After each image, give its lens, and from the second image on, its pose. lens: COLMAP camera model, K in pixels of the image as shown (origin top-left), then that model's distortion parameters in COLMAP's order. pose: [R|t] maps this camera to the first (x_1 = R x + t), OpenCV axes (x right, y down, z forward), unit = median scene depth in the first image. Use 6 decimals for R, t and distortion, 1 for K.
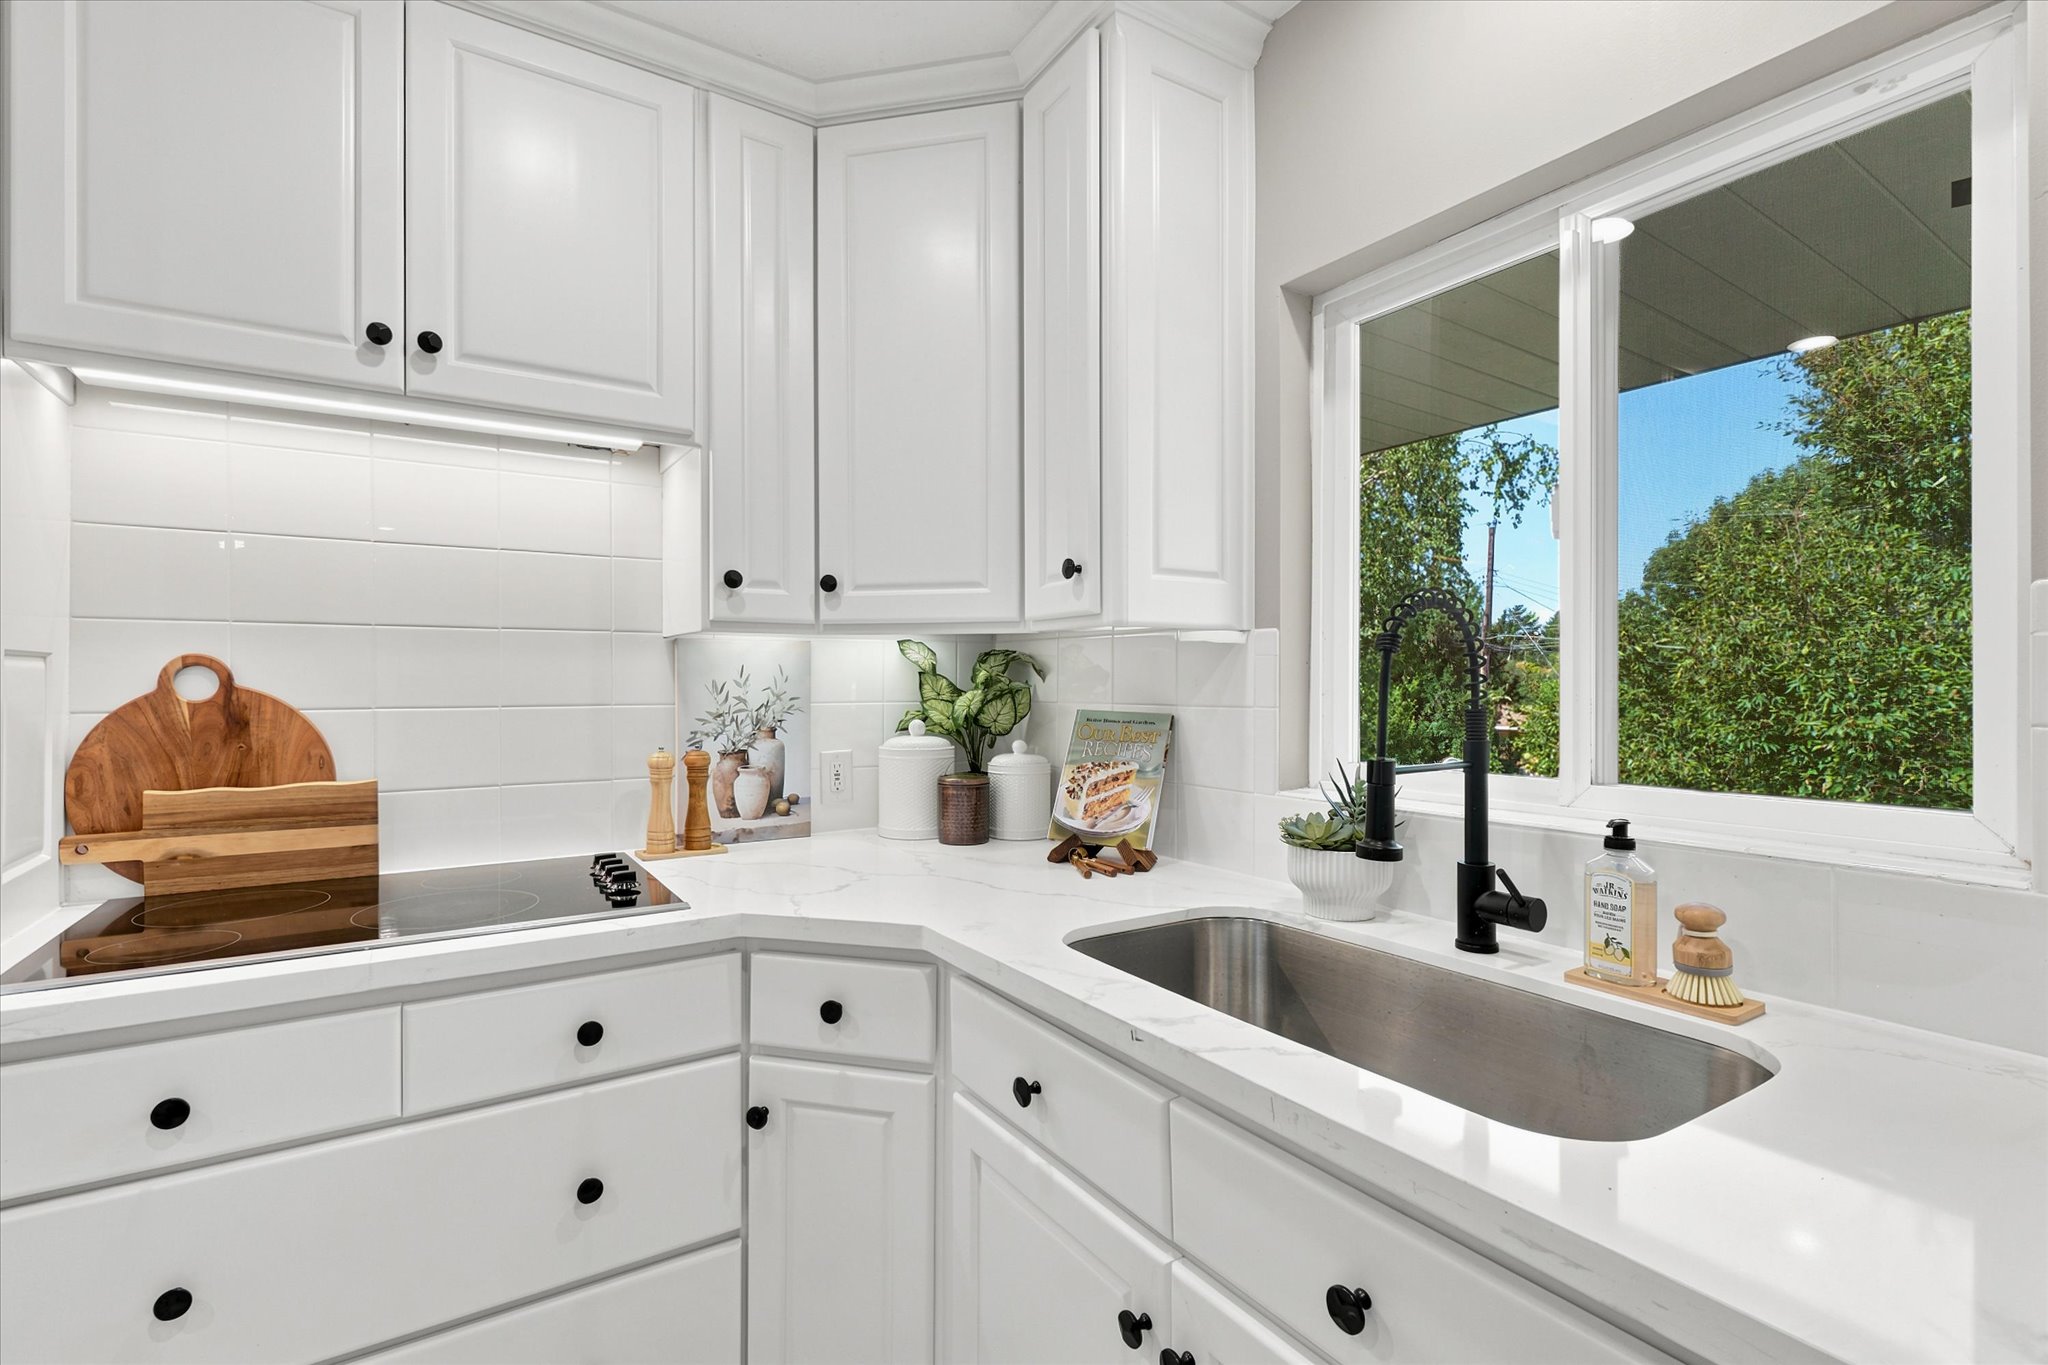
lens RADIAL K [[920.1, 0, 1005.8], [0, 920.1, 686.0], [0, 0, 1]] dist [-0.000540, 0.002072]
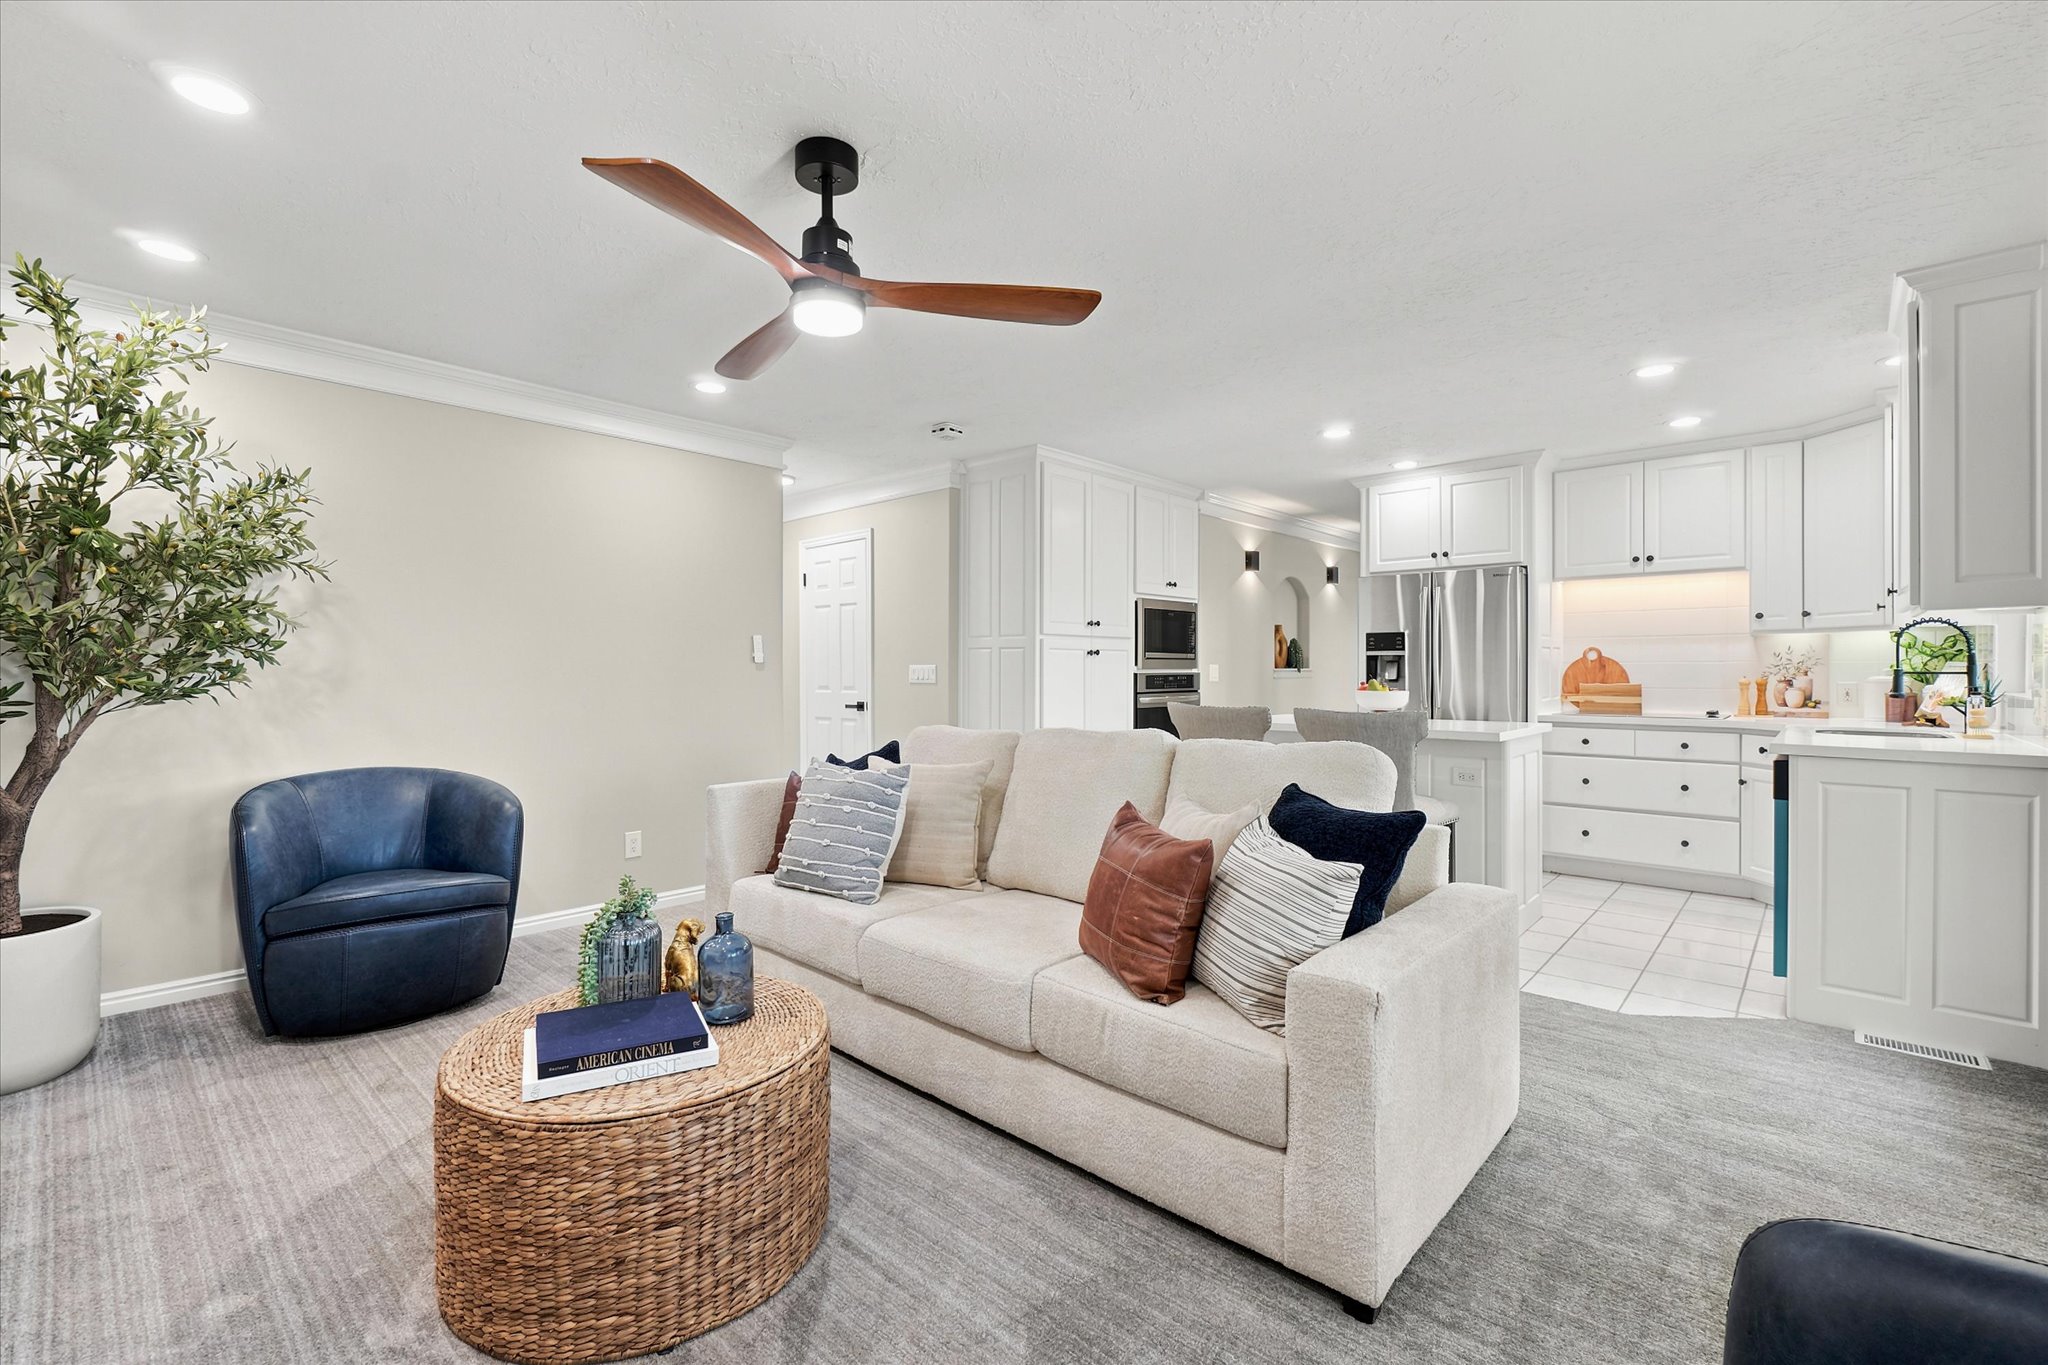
lens RADIAL K [[920.1, 0, 991.6], [0, 920.1, 670.3], [0, 0, 1]] dist [-0.000540, 0.002072]
pose [[0.261863, -0.002015, -0.965103, 1.780887], [-0.004025, 0.999987, -0.003180, 0.069729], [0.965097, 0.004717, 0.261852, -1.988061]]
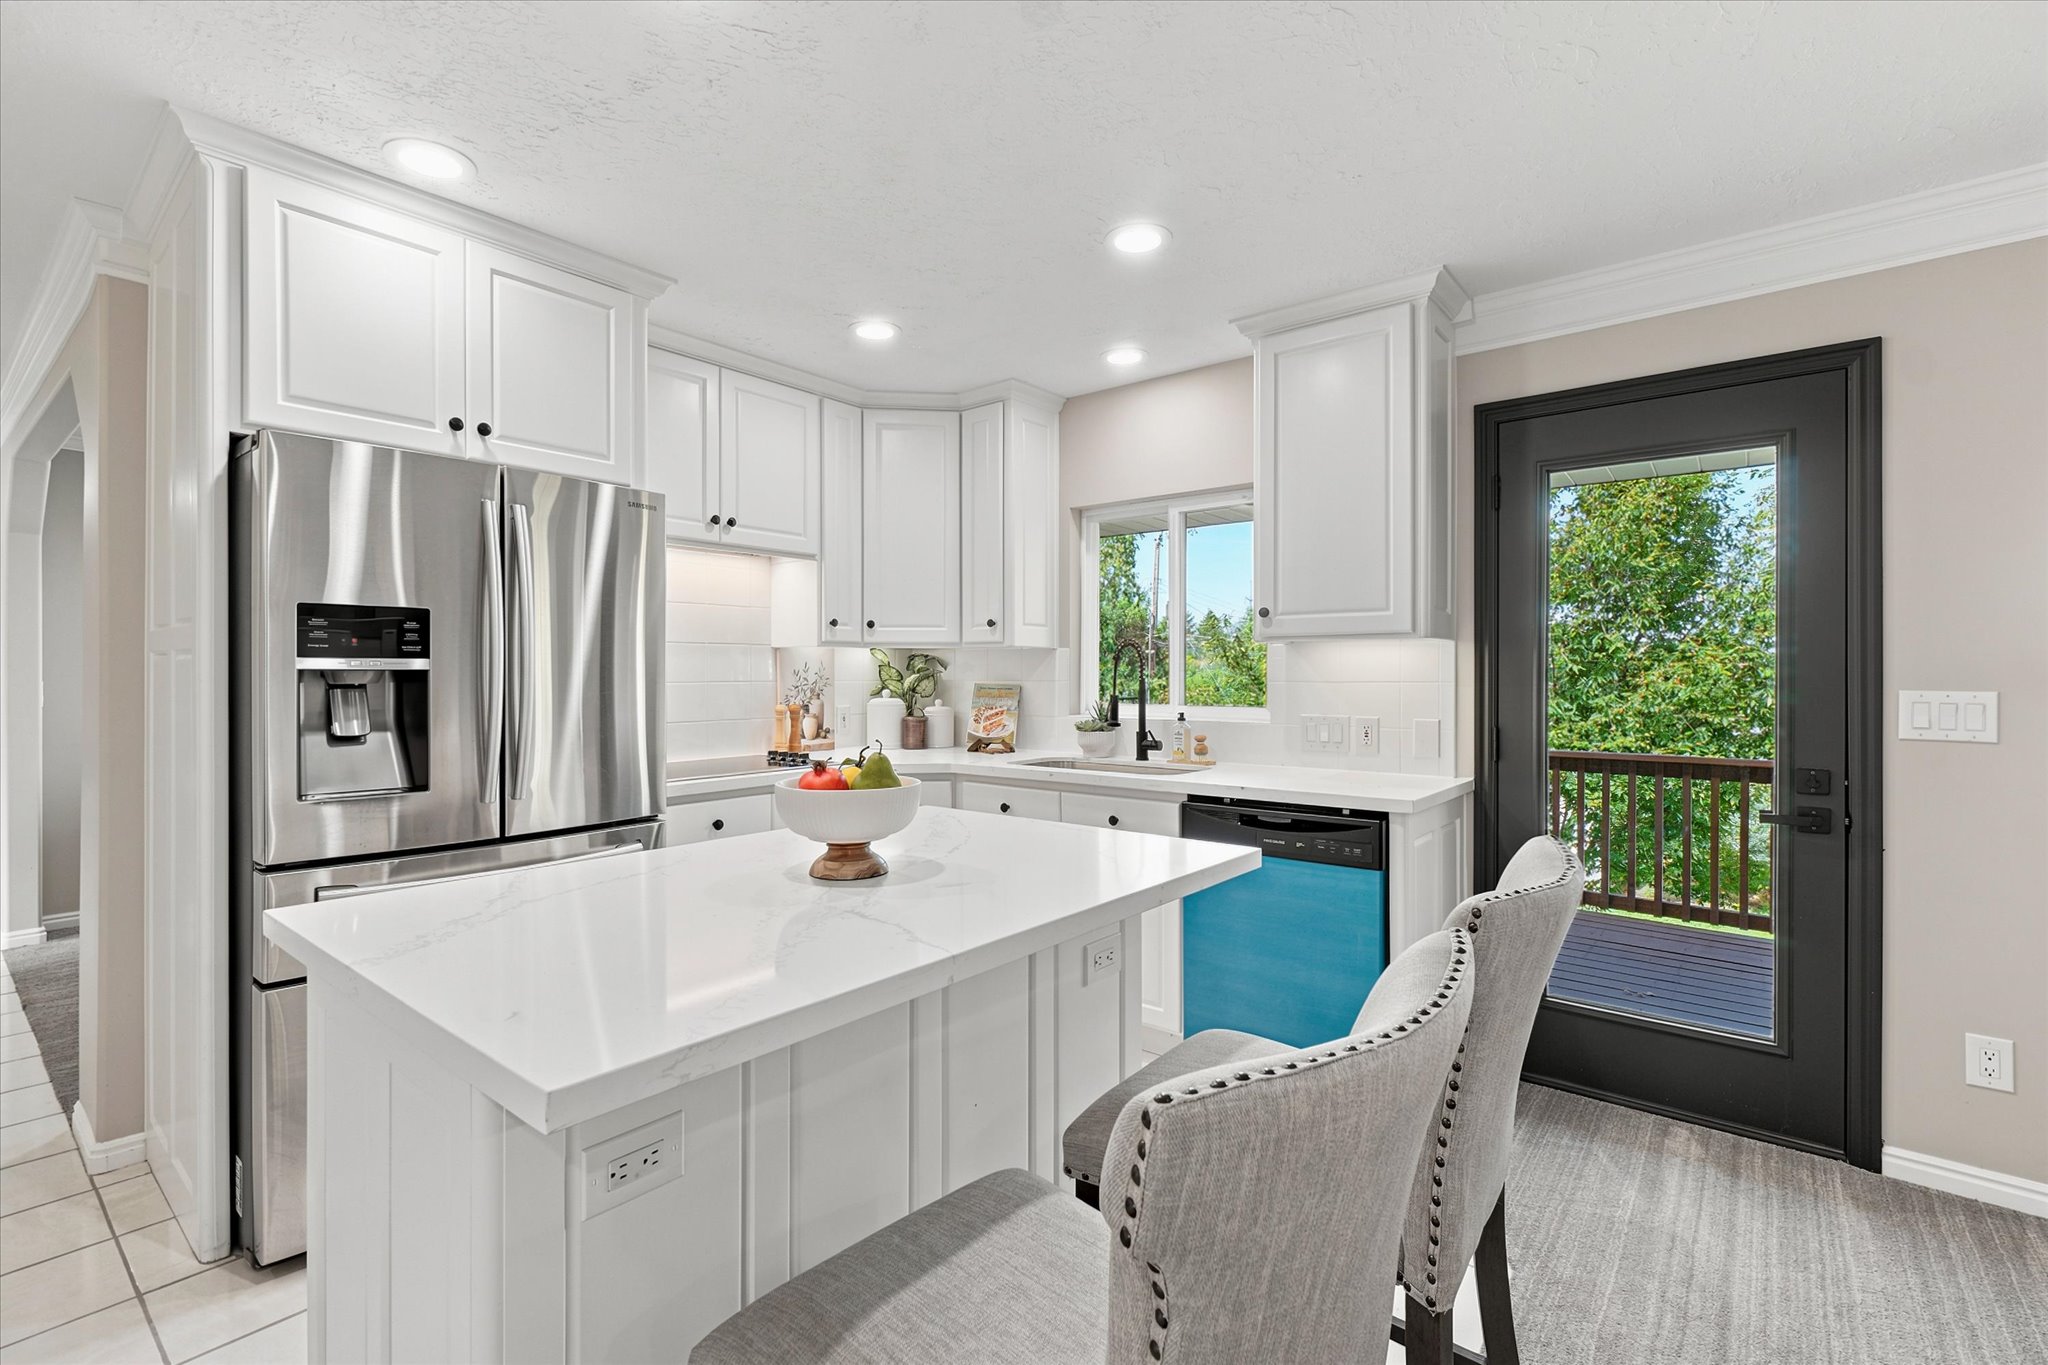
lens RADIAL K [[920.1, 0, 1012.3], [0, 920.1, 674.9], [0, 0, 1]] dist [-0.000540, 0.002072]
pose [[0.946632, -0.000442, 0.322317, -0.579067], [0.000754, 0.999999, -0.000843, 0.009123], [-0.322316, 0.001041, 0.946631, -1.151930]]
